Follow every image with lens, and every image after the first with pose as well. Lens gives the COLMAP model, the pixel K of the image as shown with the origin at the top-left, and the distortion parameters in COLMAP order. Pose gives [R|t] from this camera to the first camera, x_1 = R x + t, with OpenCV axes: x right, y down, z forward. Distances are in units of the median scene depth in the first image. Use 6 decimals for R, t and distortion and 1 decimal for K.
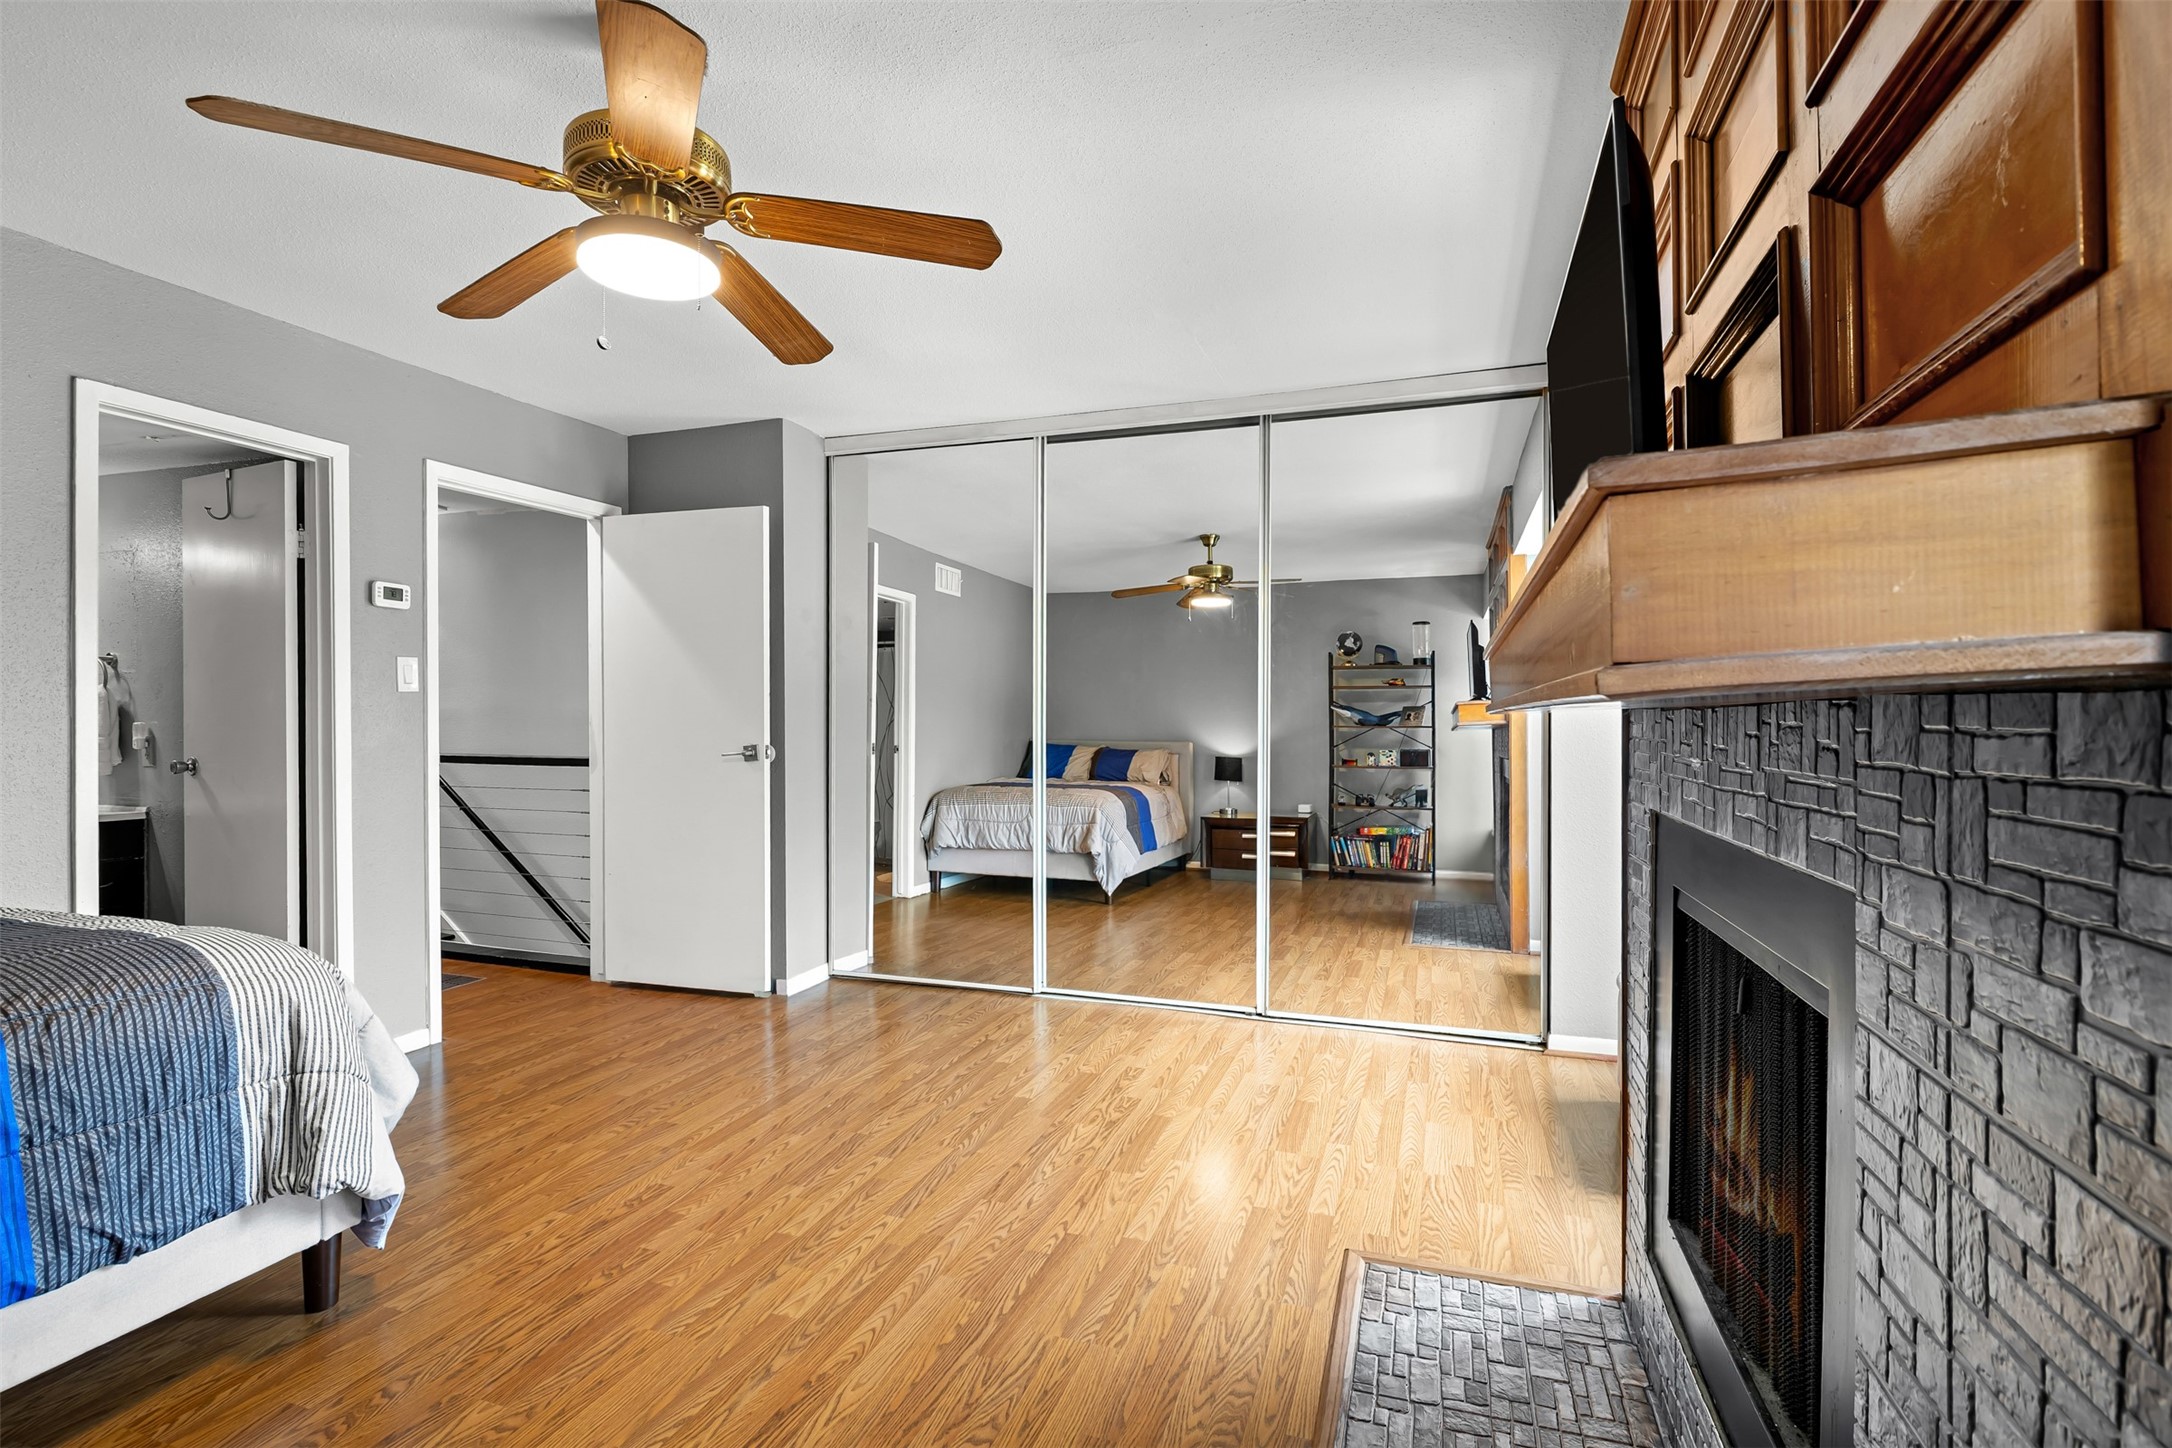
lens RADIAL K [[1000.6, 0, 1073.8], [0, 1000.6, 725.6], [0, 0, 1]] dist [-0.004479, 0.000285]
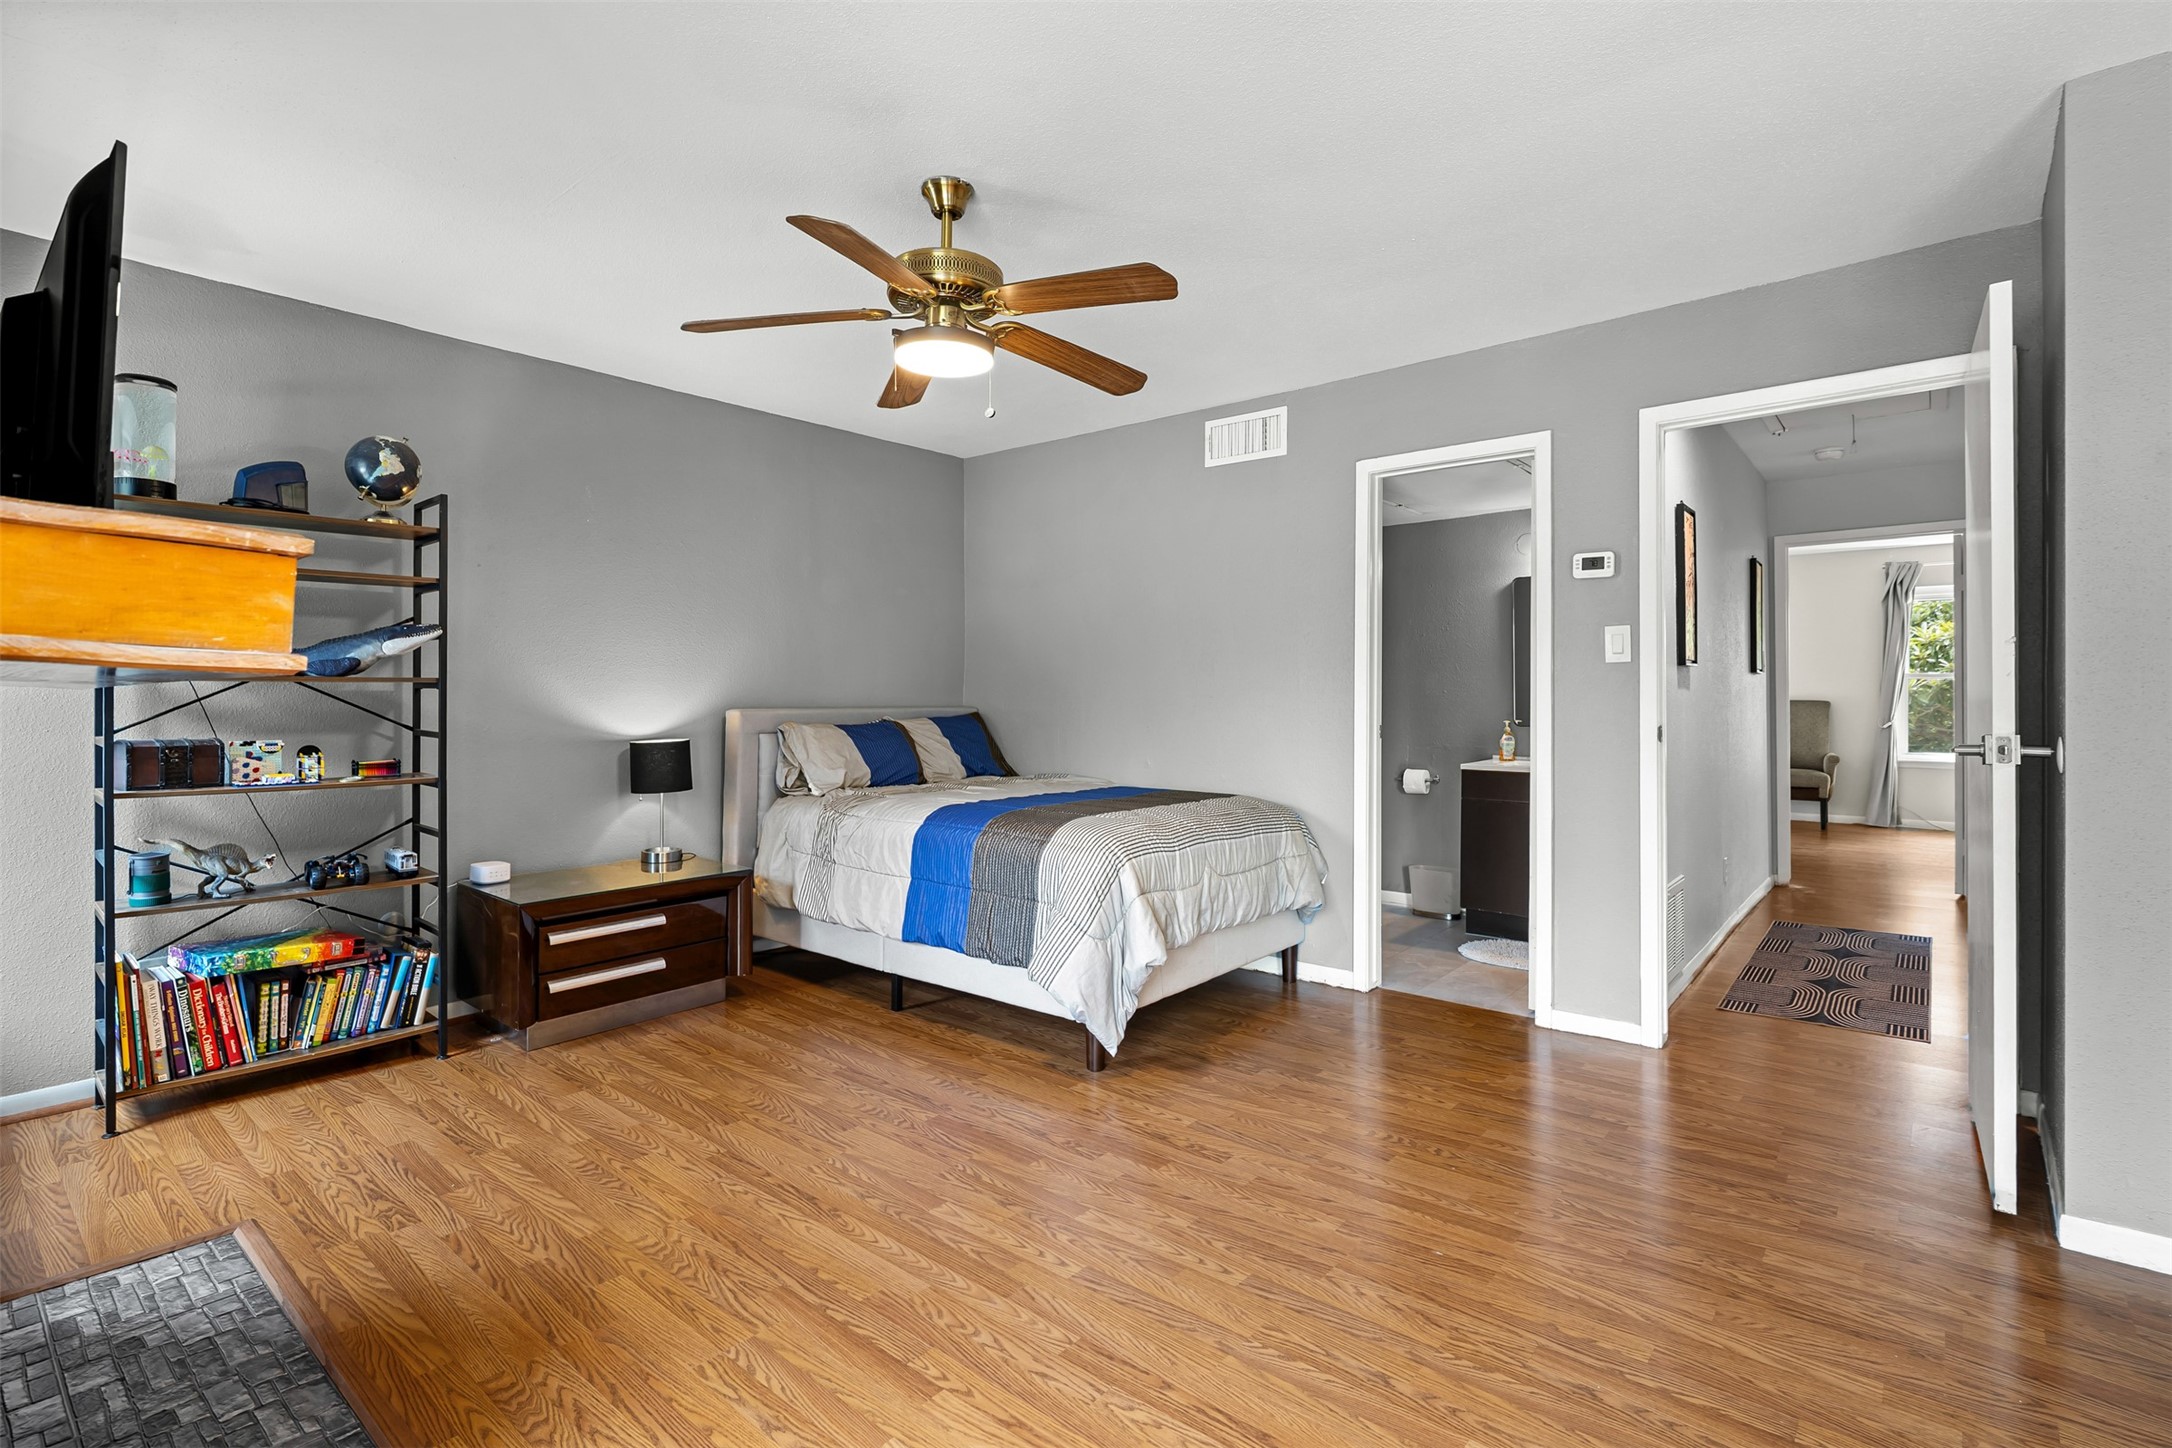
lens RADIAL K [[1013.1, 0, 1087.2], [0, 1013.1, 694.5], [0, 0, 1]] dist [-0.000748, 0.000302]
pose [[-0.336490, 0.000473, -0.941687, 0.592115], [-0.001038, 0.999999, 0.000873, -0.004787], [0.941687, 0.001271, -0.336489, 1.211350]]
